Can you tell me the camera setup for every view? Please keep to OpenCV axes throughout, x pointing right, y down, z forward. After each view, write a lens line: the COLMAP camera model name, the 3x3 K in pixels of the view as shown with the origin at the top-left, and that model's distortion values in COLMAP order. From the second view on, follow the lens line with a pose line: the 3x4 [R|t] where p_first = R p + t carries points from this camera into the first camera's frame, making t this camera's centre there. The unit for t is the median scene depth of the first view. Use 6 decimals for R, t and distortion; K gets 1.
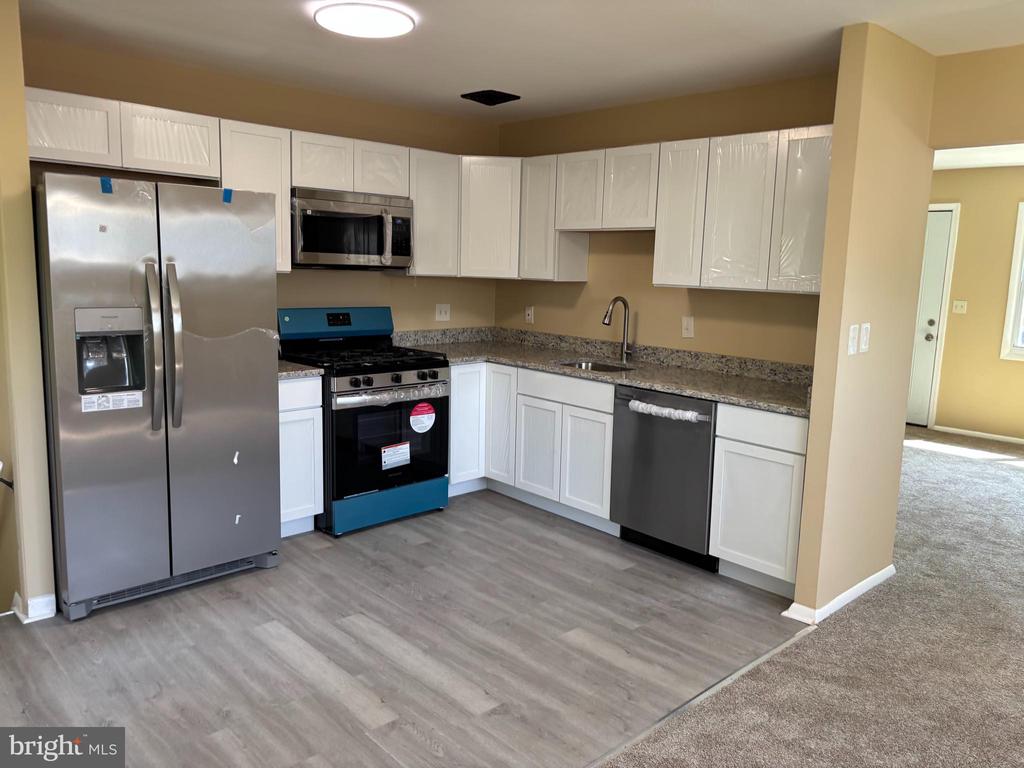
lens RADIAL K [[787.5, 0, 525.1], [0, 787.5, 380.7], [0, 0, 1]] dist [0.058324, -0.056285]
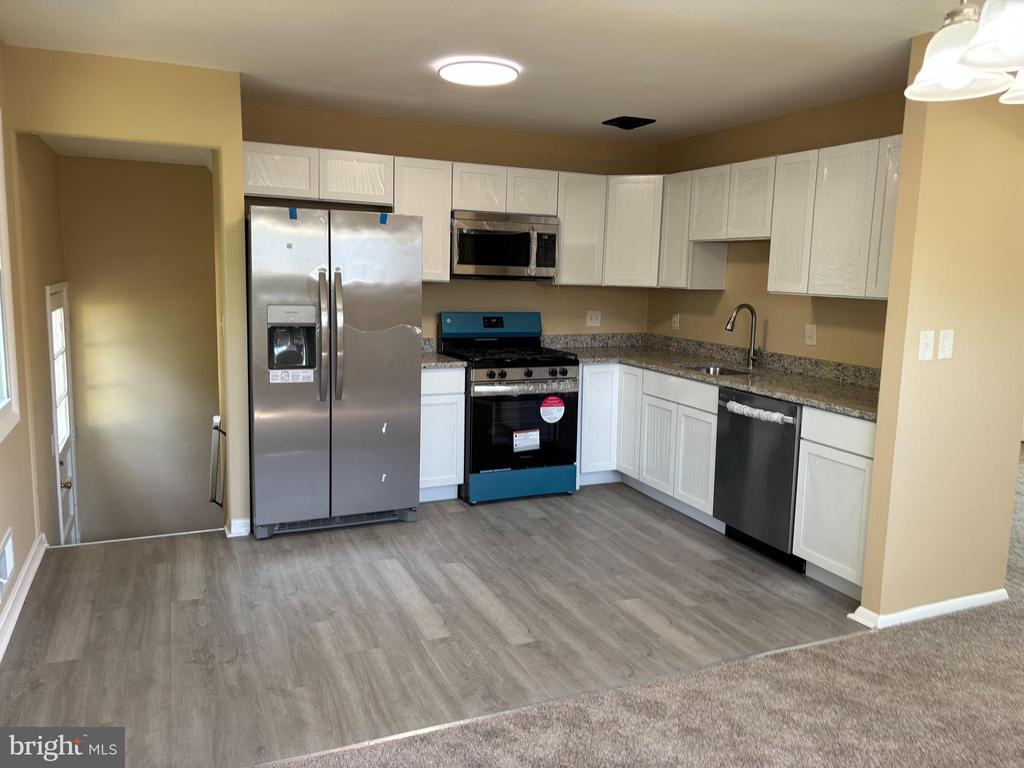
lens RADIAL K [[787.5, 0, 510.4], [0, 787.5, 381.4], [0, 0, 1]] dist [0.058324, -0.056285]
pose [[0.940275, 0.043396, -0.337637, 0.210251], [-0.050001, 0.998690, -0.010886, 0.024062], [0.336722, 0.027119, 0.941213, -0.089546]]
